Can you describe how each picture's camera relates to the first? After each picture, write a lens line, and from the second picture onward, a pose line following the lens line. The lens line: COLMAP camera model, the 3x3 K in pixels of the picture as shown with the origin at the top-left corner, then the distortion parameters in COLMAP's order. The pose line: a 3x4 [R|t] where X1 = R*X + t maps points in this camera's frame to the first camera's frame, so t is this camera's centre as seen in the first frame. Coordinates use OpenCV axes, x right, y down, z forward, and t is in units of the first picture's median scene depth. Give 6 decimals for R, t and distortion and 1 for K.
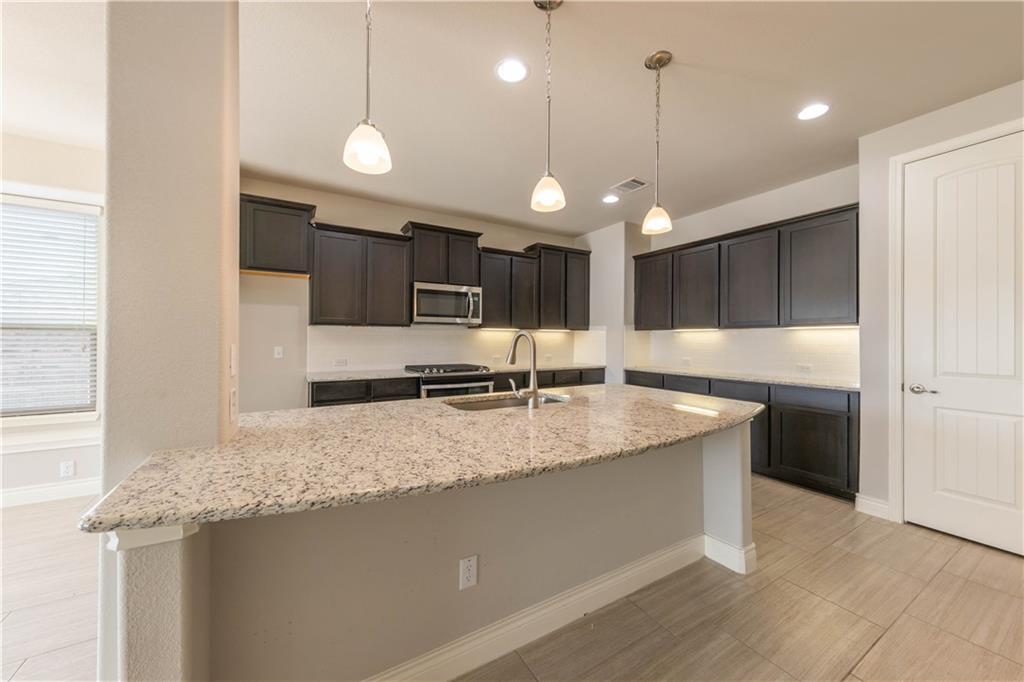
lens RADIAL K [[380.3, 0, 513.7], [0, 380.3, 337.4], [0, 0, 1]] dist [-0.000497, -0.000032]
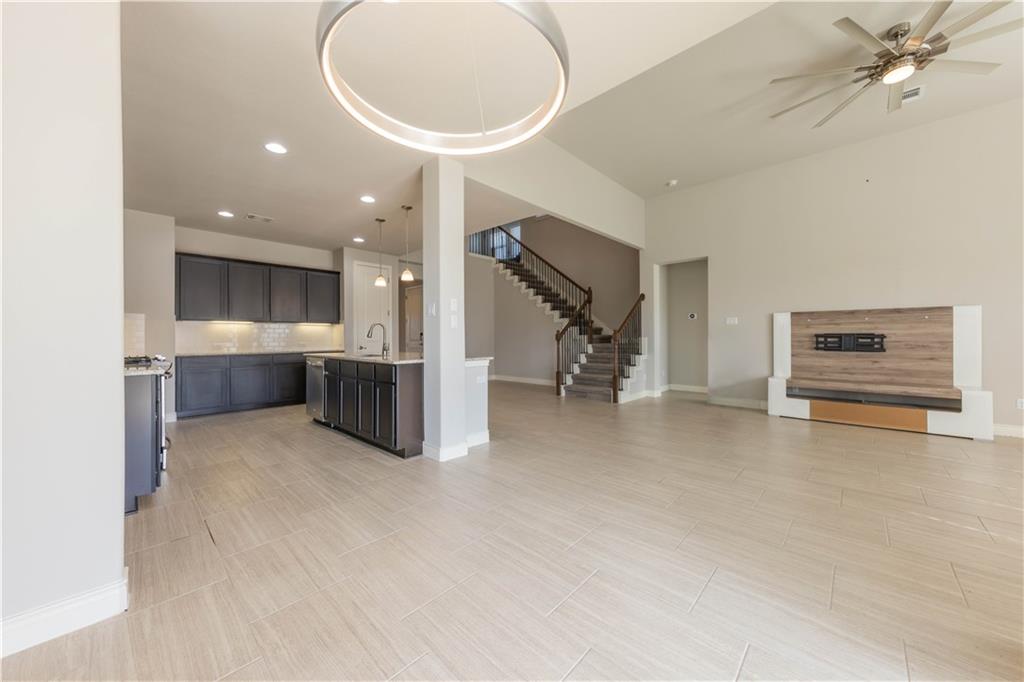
lens RADIAL K [[366.3, 0, 520.0], [0, 366.3, 337.0], [0, 0, 1]] dist [0.000385, -0.000038]
pose [[-0.271813, -0.001428, 0.962349, -1.281380], [-0.000552, 0.999999, 0.001328, 0.037095], [-0.962350, -0.000170, -0.271813, 0.423520]]
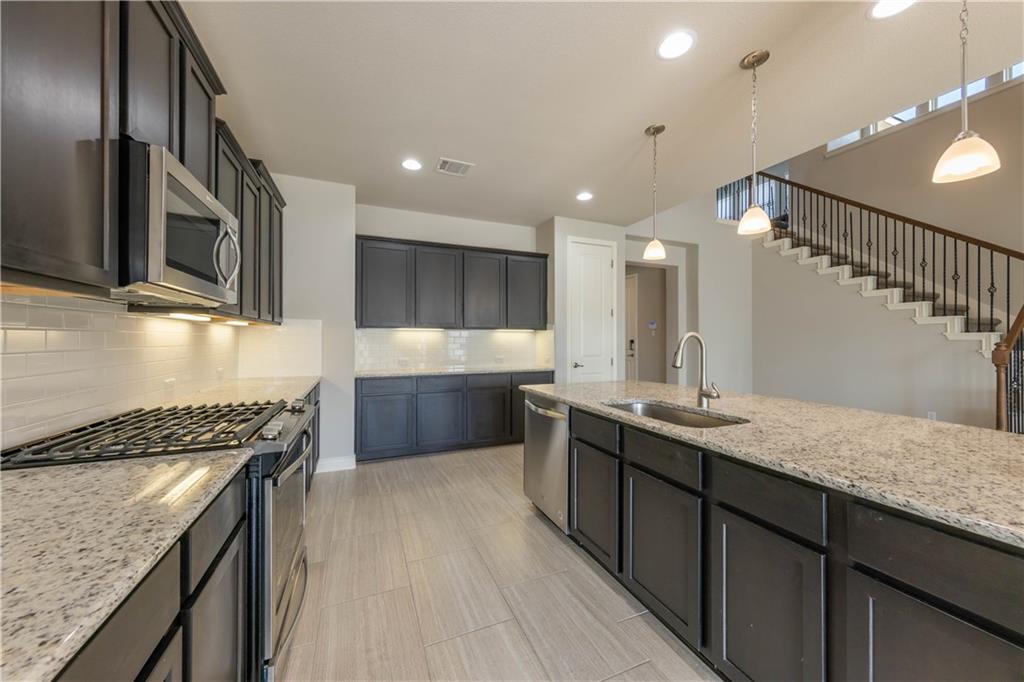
lens RADIAL K [[366.3, 0, 520.0], [0, 366.3, 337.0], [0, 0, 1]] dist [0.000385, -0.000038]
pose [[0.137793, 0.000334, 0.990461, -0.527311], [-0.004730, 0.999989, 0.000321, -0.002049], [-0.990450, -0.004729, 0.137793, 0.714566]]
